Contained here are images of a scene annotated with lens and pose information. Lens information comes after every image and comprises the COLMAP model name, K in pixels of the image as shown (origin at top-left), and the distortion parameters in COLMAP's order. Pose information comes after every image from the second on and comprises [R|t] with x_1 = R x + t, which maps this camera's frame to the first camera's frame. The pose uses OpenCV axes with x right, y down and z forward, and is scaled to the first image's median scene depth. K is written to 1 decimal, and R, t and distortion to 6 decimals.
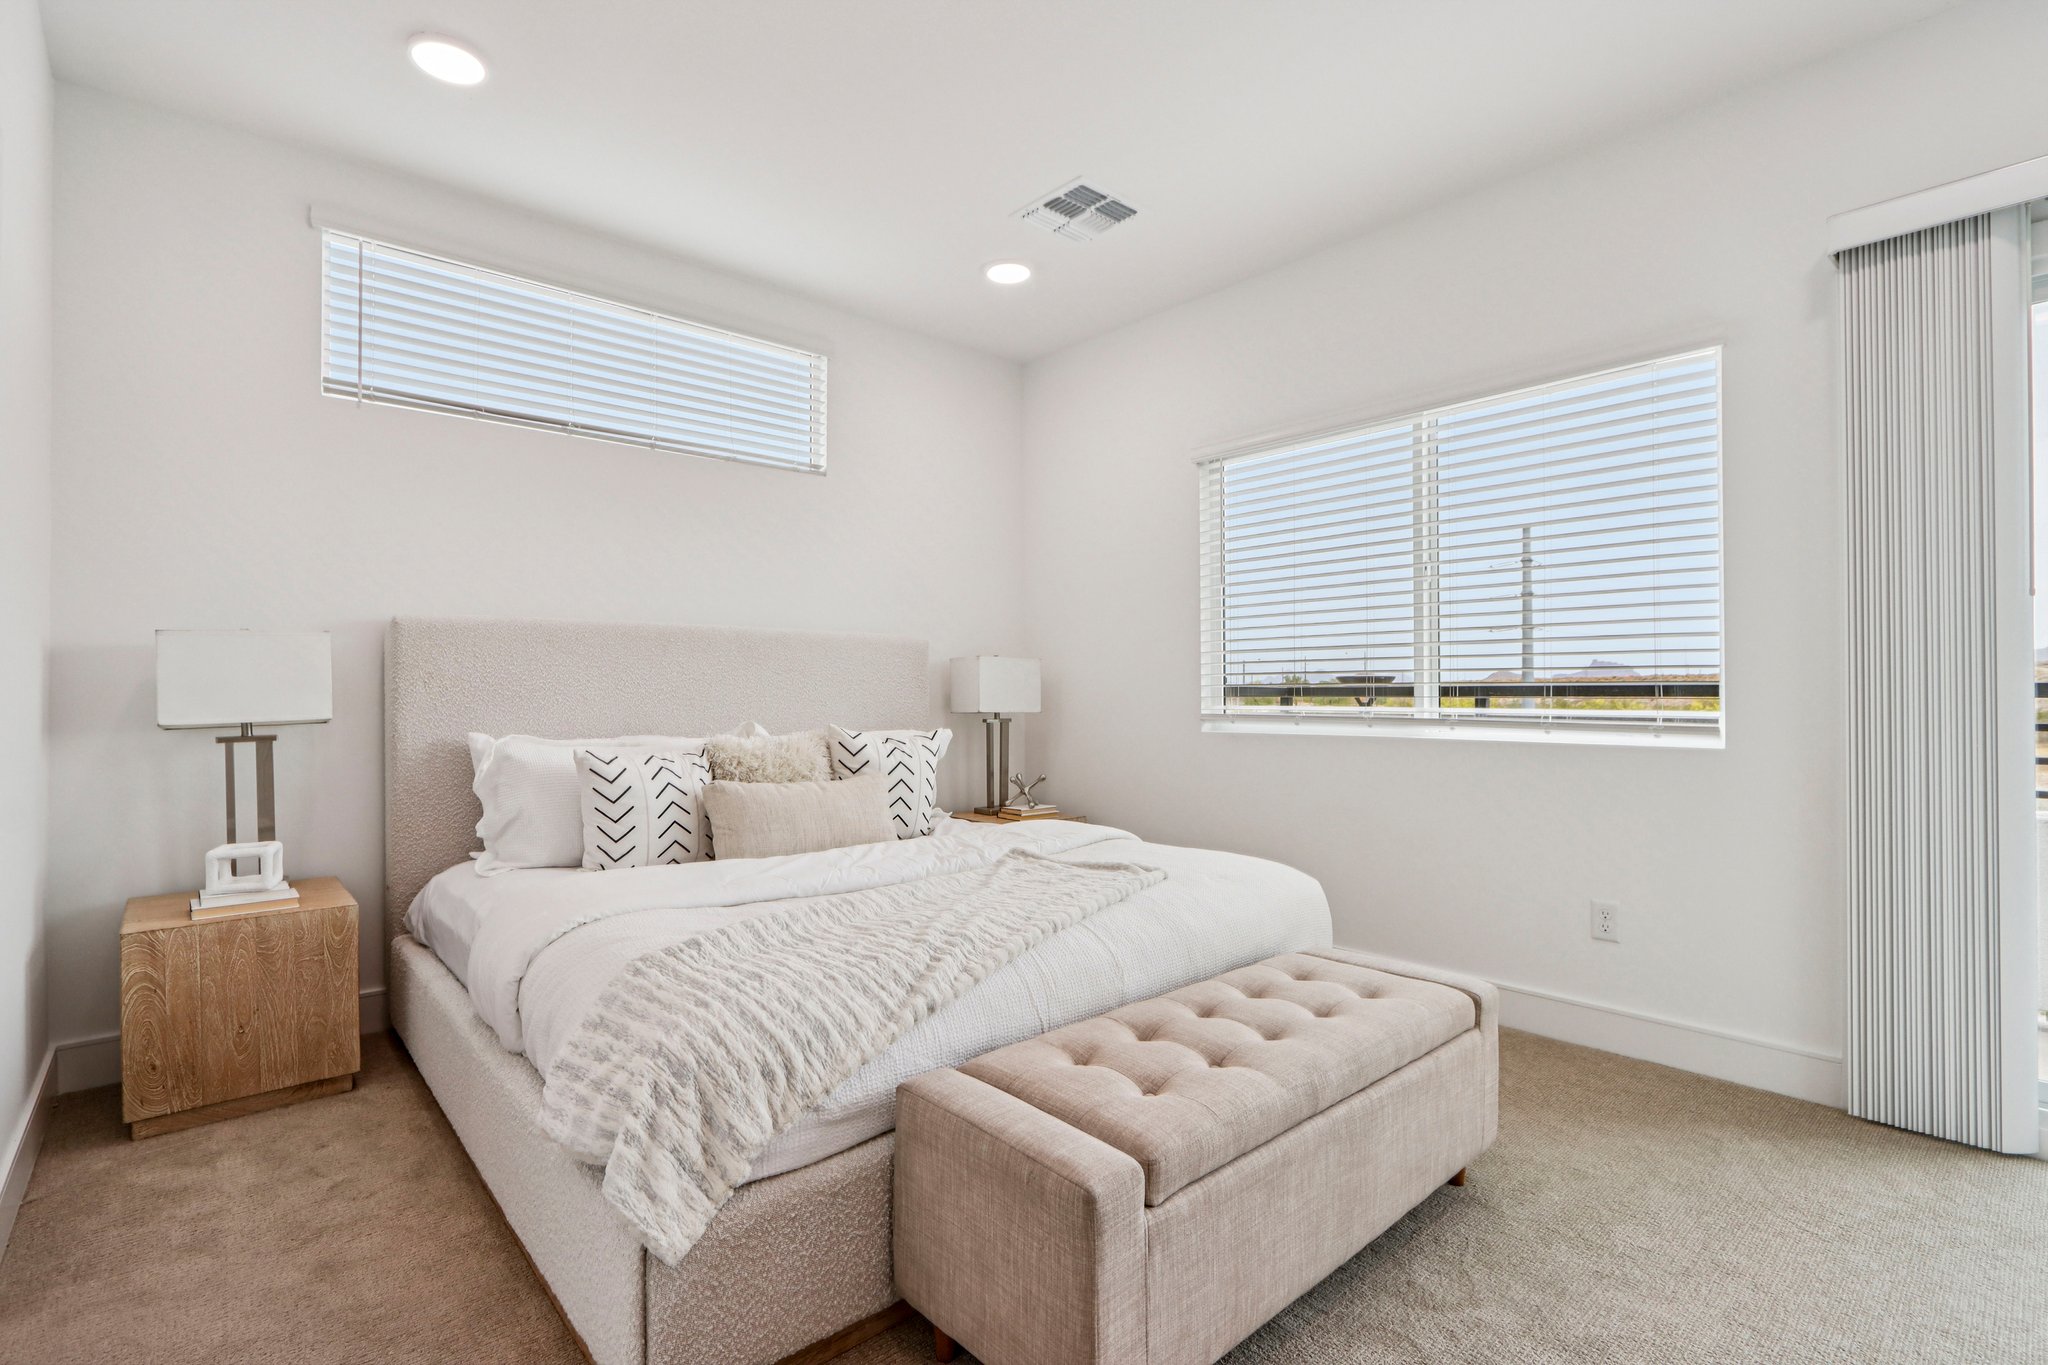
lens RADIAL K [[955.4, 0, 1013.0], [0, 955.4, 691.1], [0, 0, 1]] dist [-0.003645, -0.000242]
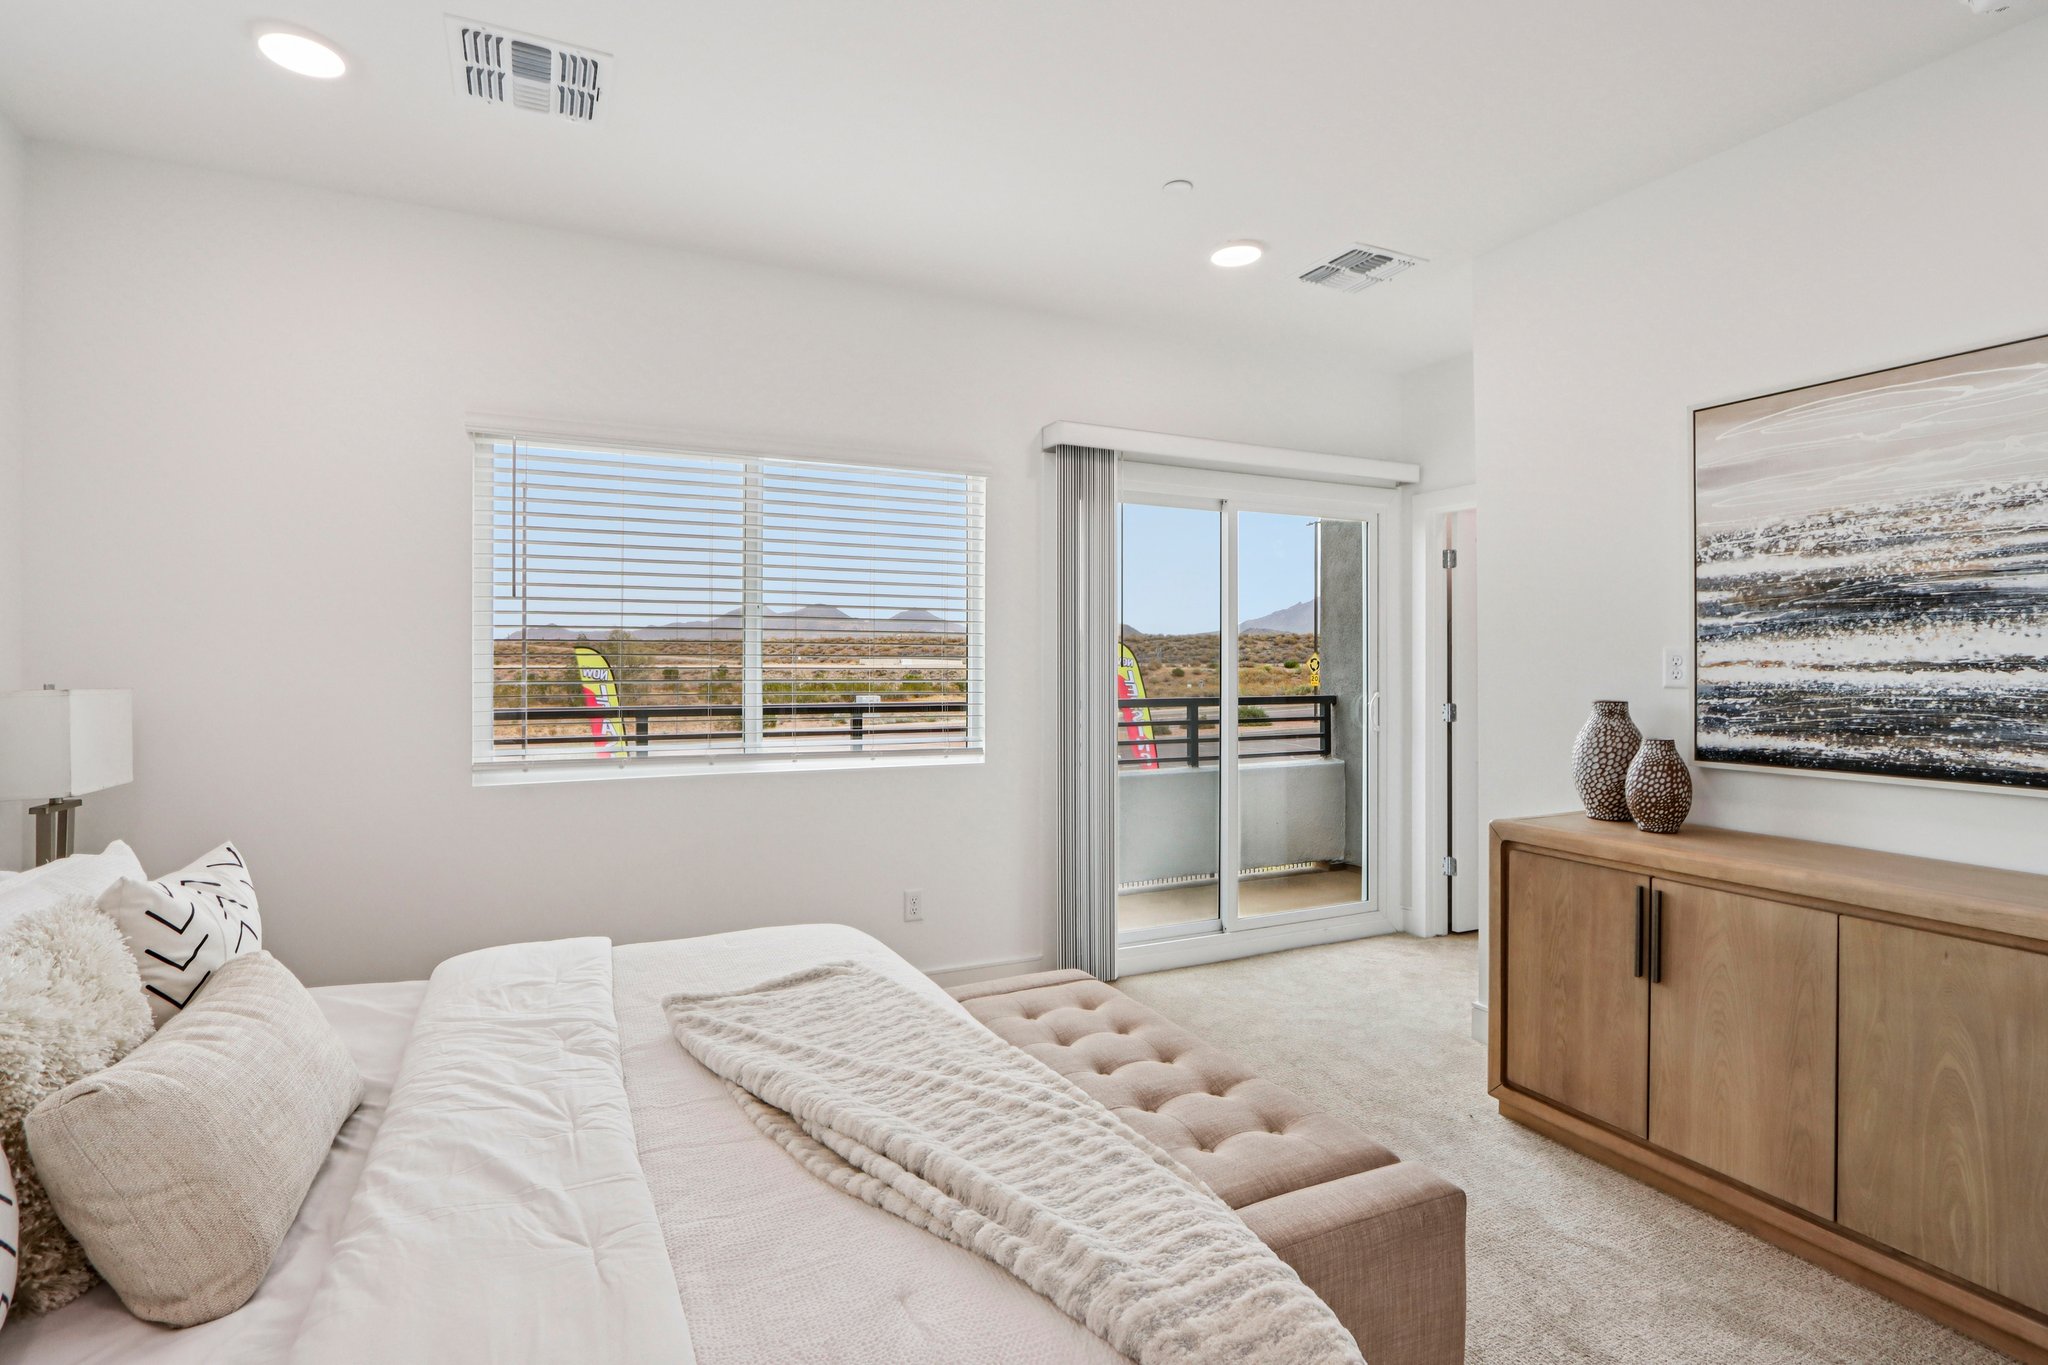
lens RADIAL K [[955.4, 0, 1011.3], [0, 955.4, 668.9], [0, 0, 1]] dist [-0.003645, -0.000242]
pose [[0.278303, 0.000700, 0.960493, -0.700594], [0.000004, 1.000000, -0.000729, -0.090665], [-0.960493, 0.000207, 0.278303, 0.655515]]
